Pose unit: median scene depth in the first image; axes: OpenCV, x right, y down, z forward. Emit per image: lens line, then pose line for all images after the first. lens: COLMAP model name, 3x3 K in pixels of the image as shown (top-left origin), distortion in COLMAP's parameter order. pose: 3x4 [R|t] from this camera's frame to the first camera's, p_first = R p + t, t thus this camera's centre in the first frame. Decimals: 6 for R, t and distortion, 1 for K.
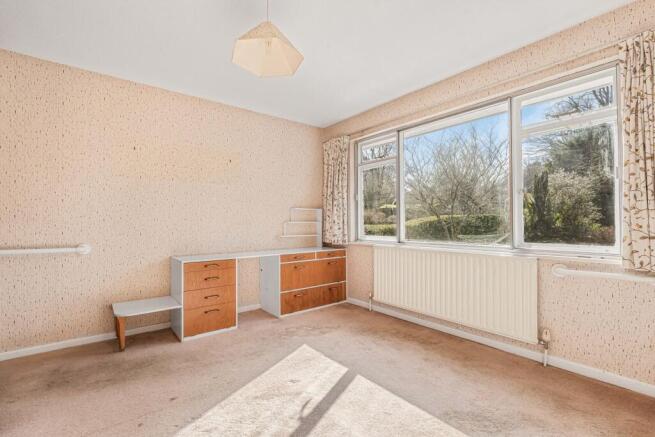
lens RADIAL K [[299.0, 0, 330.3], [0, 299.0, 221.1], [0, 0, 1]] dist [0.001010, 0.000170]
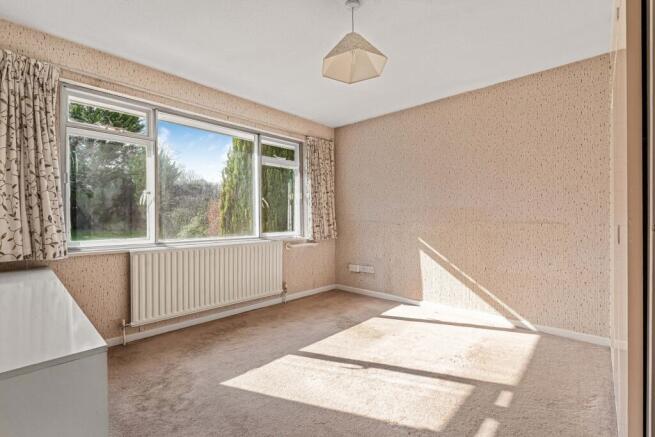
lens RADIAL K [[299.0, 0, 330.1], [0, 299.0, 218.8], [0, 0, 1]] dist [0.001010, 0.000170]
pose [[-0.149012, 0.005723, 0.988819, -0.841148], [0.000803, 0.999984, -0.005666, 0.009113], [-0.988835, -0.000050, -0.149014, 0.826847]]
